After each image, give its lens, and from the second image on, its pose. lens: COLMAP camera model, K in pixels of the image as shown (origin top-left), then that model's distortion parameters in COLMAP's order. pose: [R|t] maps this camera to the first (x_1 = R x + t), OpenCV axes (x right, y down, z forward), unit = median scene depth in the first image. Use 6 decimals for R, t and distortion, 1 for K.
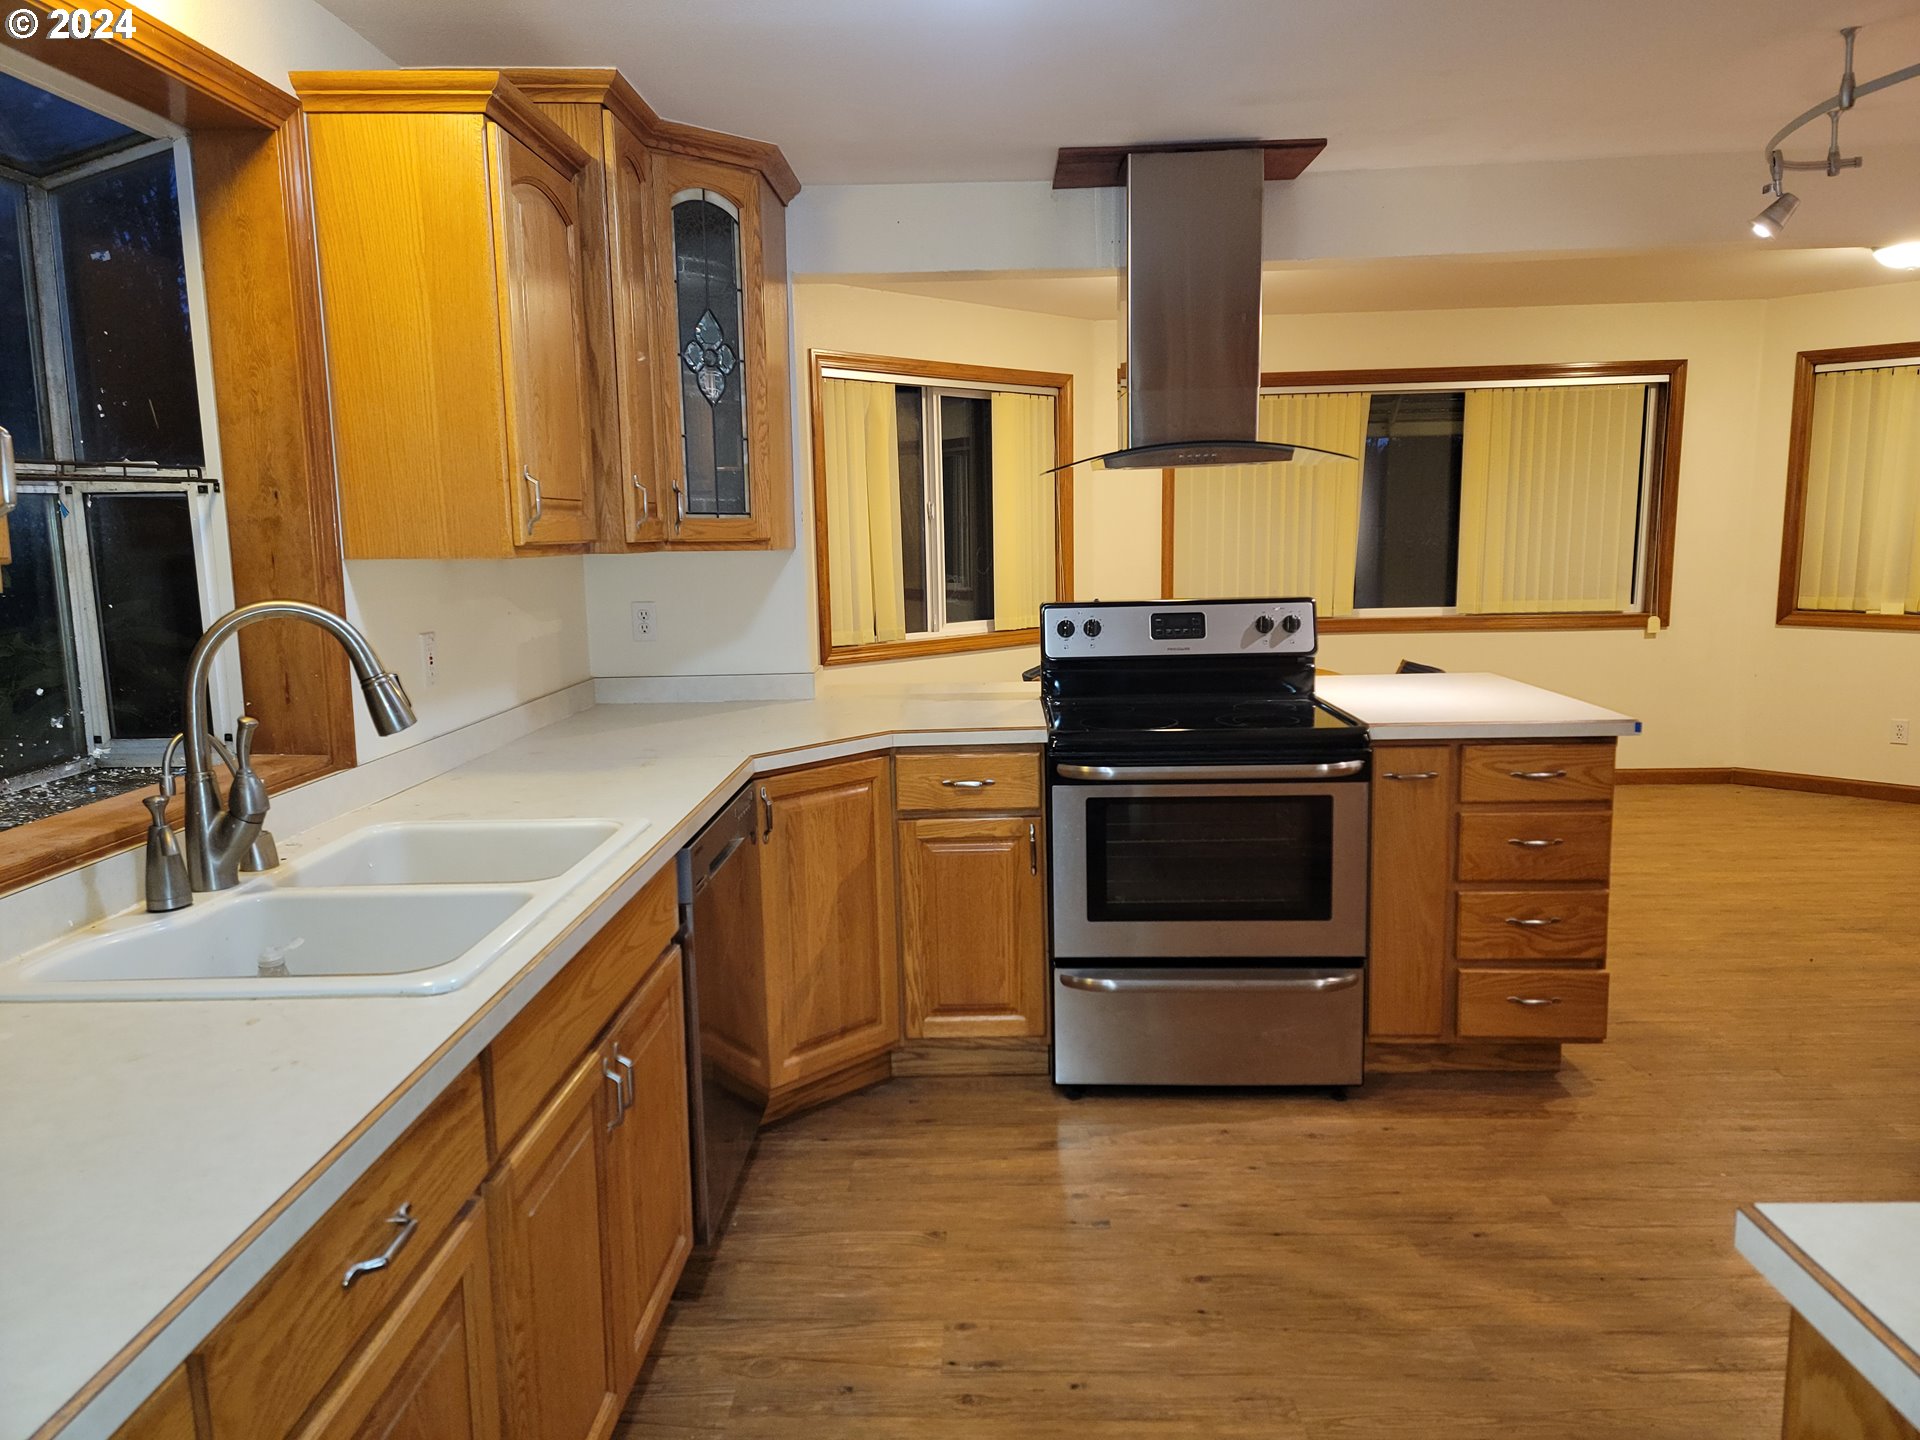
lens RADIAL K [[1300.9, 0, 983.4], [0, 1300.9, 718.5], [0, 0, 1]] dist [0.090588, -0.082897]
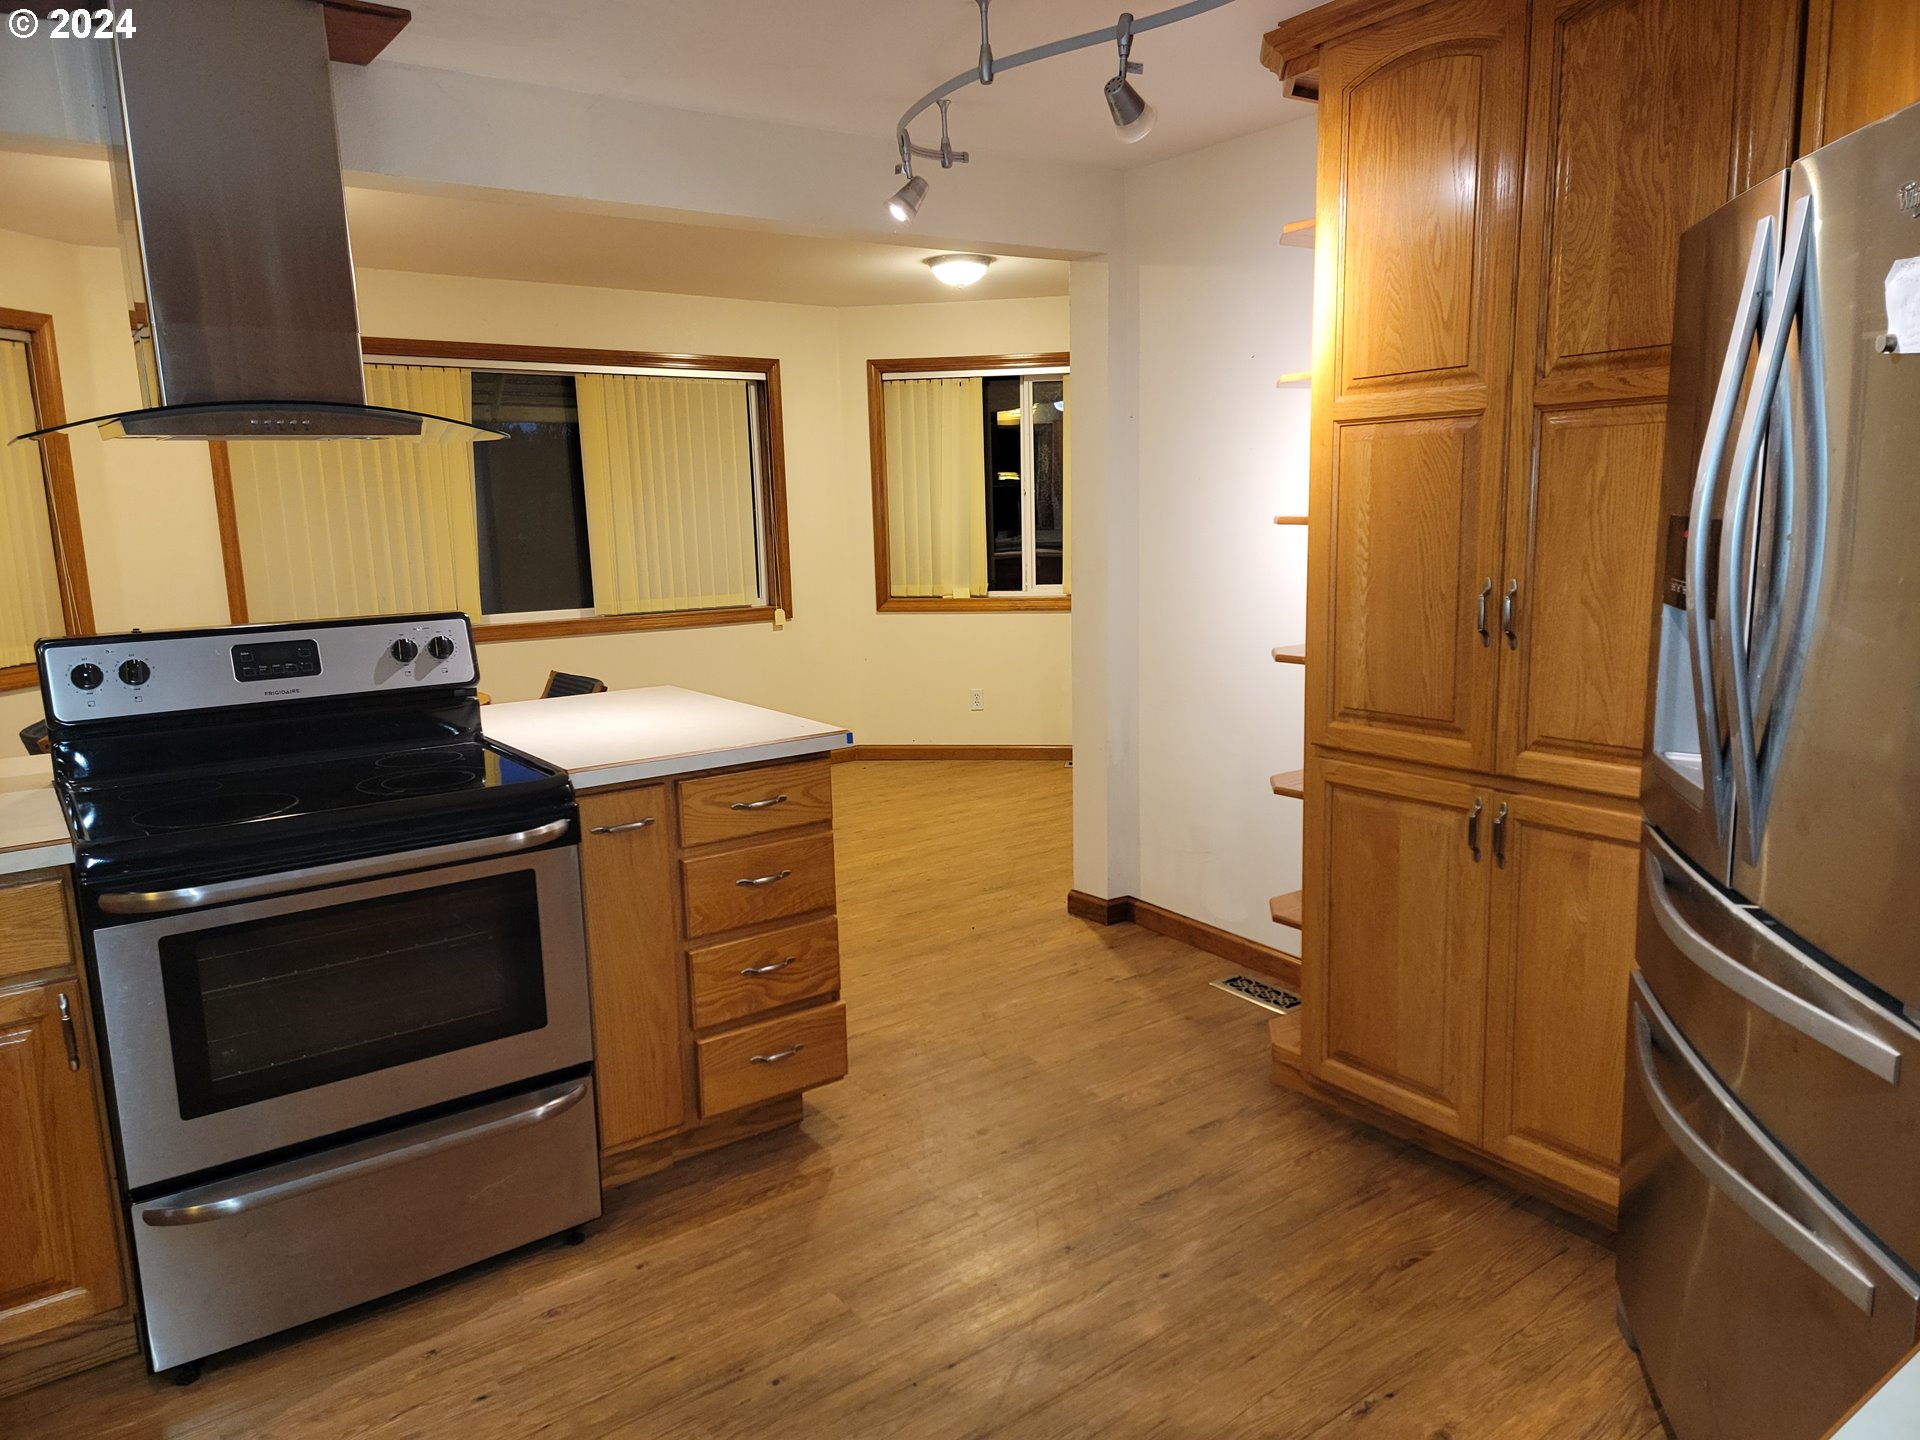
lens RADIAL K [[1301.9, 0, 961.1], [0, 1301.9, 726.5], [0, 0, 1]] dist [0.097683, -0.086629]
pose [[0.798416, -0.104332, 0.592998, 0.014179], [0.098711, 0.994229, 0.042018, -0.031127], [-0.593959, 0.024987, 0.804107, 0.209392]]
